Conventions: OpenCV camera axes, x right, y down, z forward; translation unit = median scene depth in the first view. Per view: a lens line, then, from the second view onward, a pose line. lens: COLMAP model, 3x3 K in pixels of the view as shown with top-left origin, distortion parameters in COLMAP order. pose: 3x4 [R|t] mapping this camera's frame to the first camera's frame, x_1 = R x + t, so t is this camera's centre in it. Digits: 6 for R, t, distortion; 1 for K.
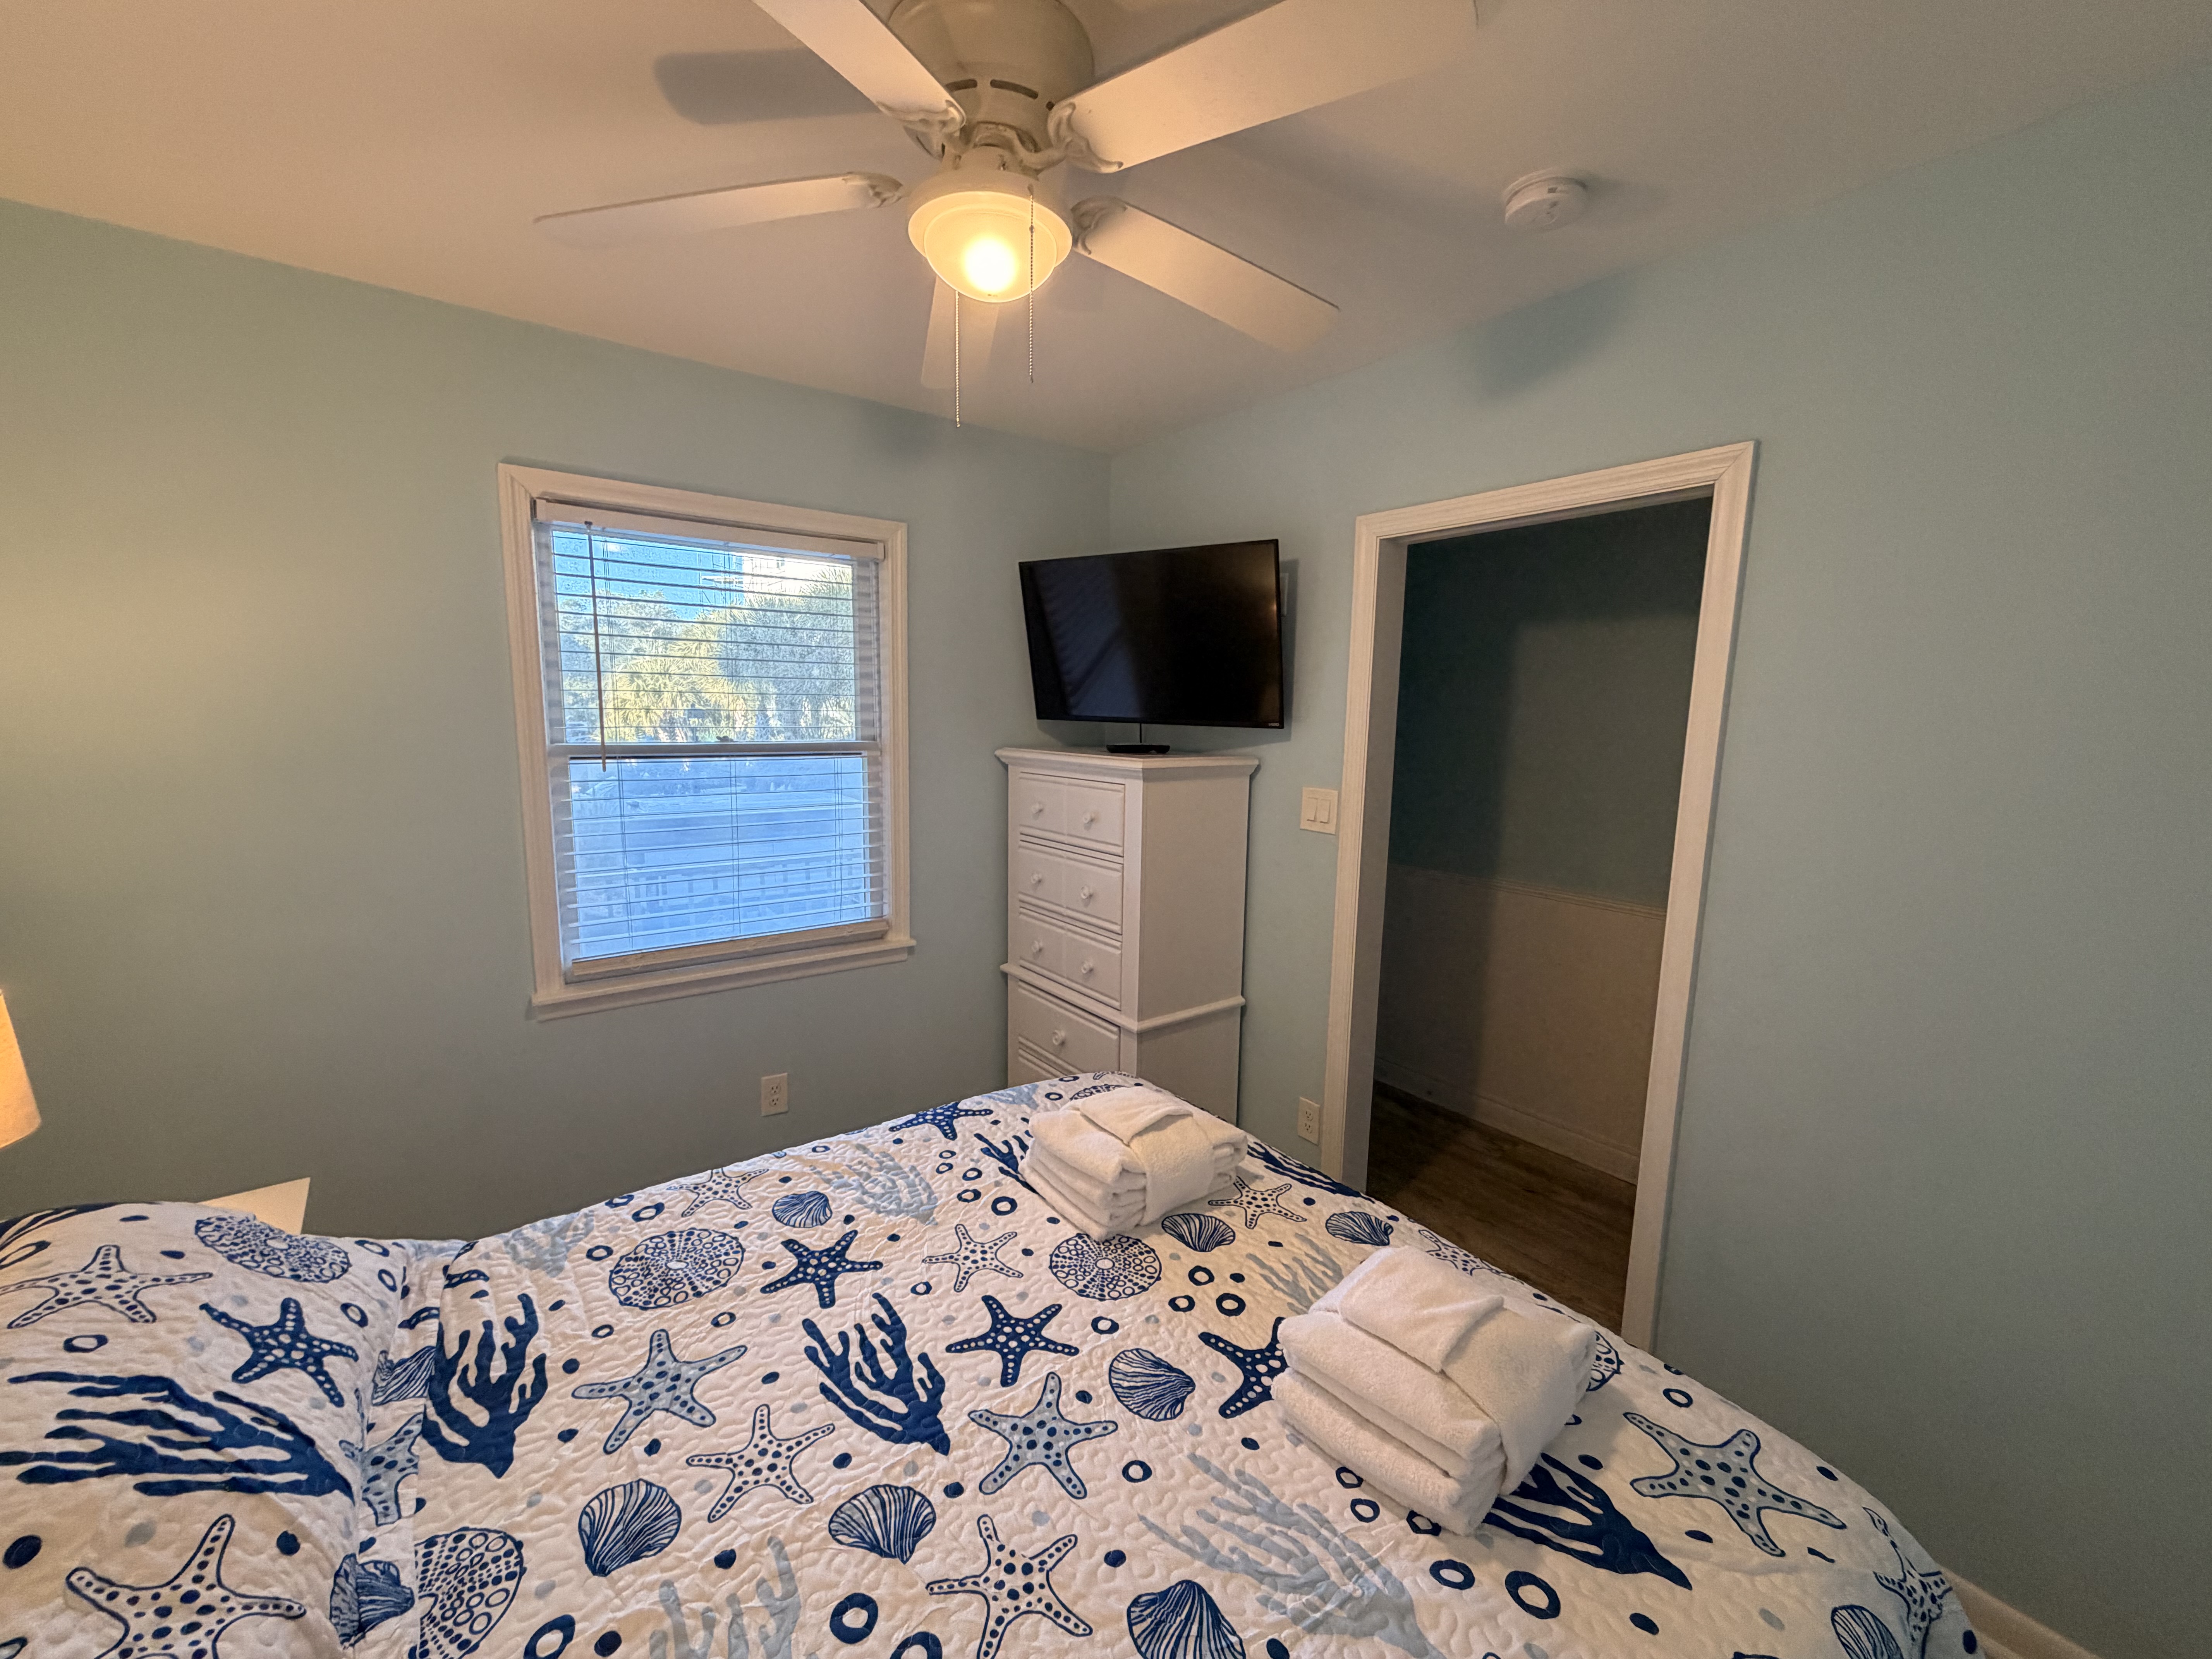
lens RADIAL K [[873.9, 0, 1101.4], [0, 873.9, 837.8], [0, 0, 1]] dist [0.002359, -0.000105]
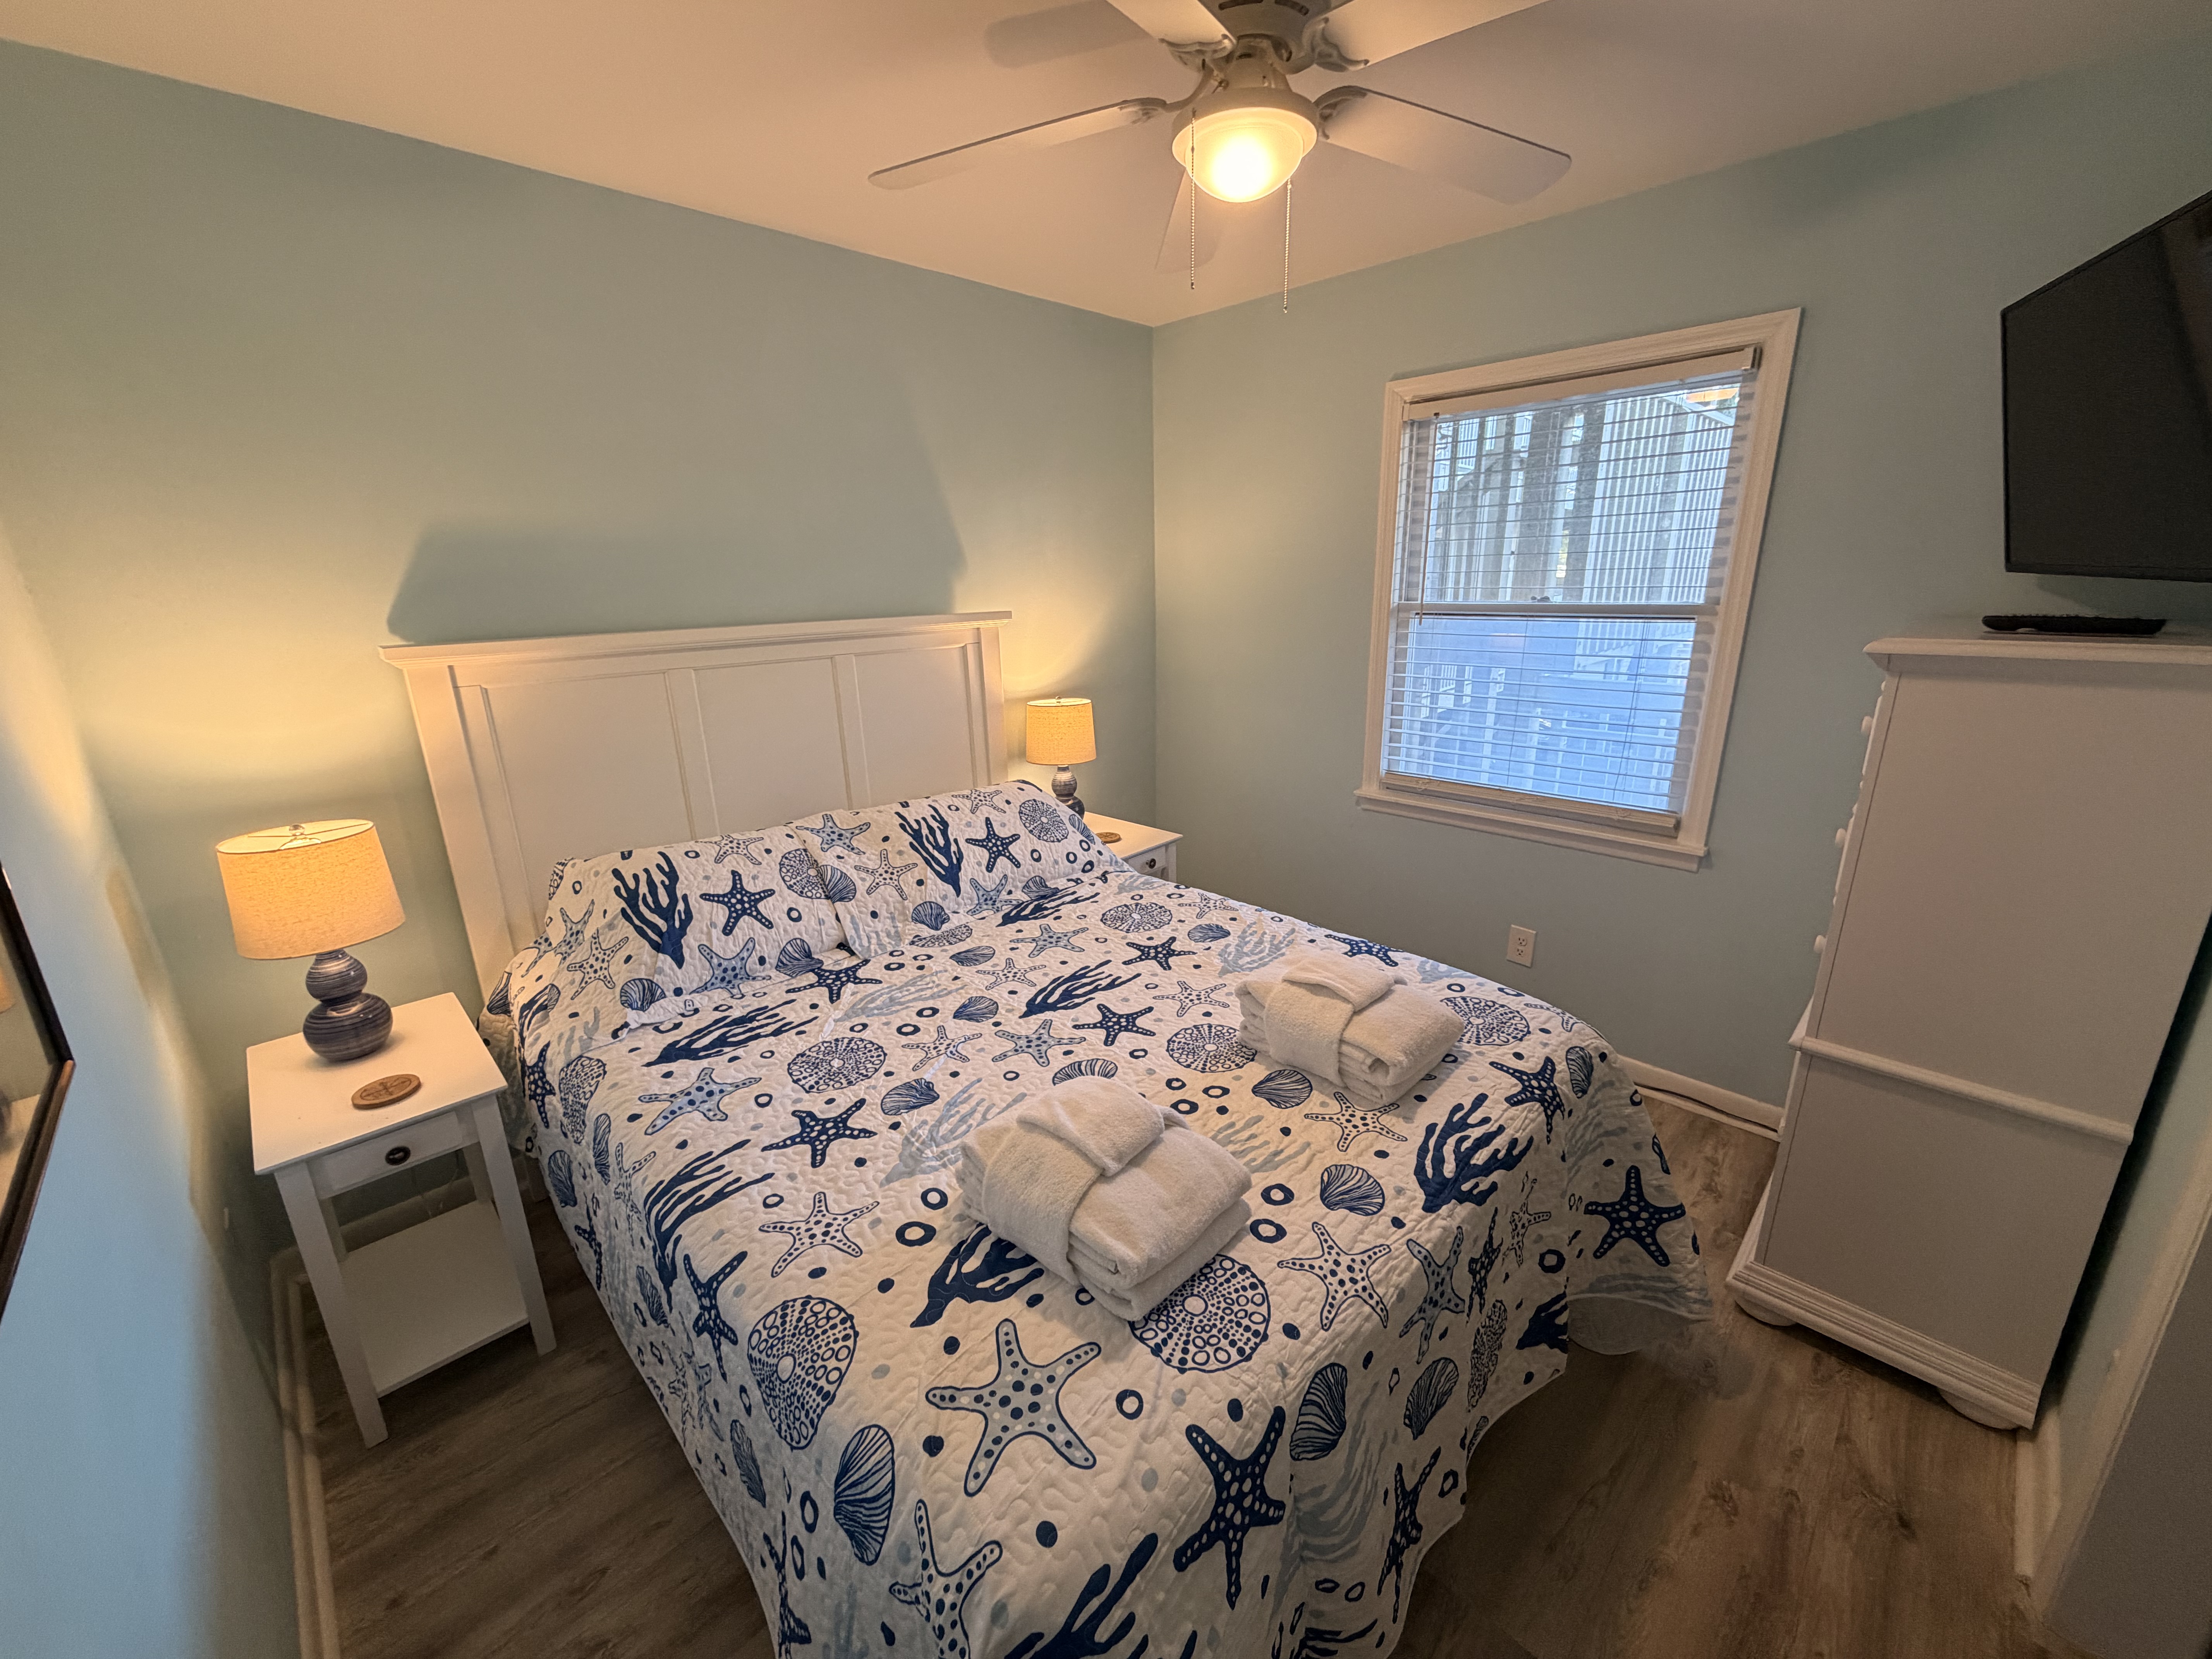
lens RADIAL K [[873.9, 0, 1102.0], [0, 873.9, 826.4], [0, 0, 1]] dist [0.002359, -0.000105]
pose [[0.132427, 0.254861, -0.957867, 1.196656], [-0.119120, 0.963466, 0.239882, -0.086009], [0.984009, 0.082334, 0.157948, 0.721190]]
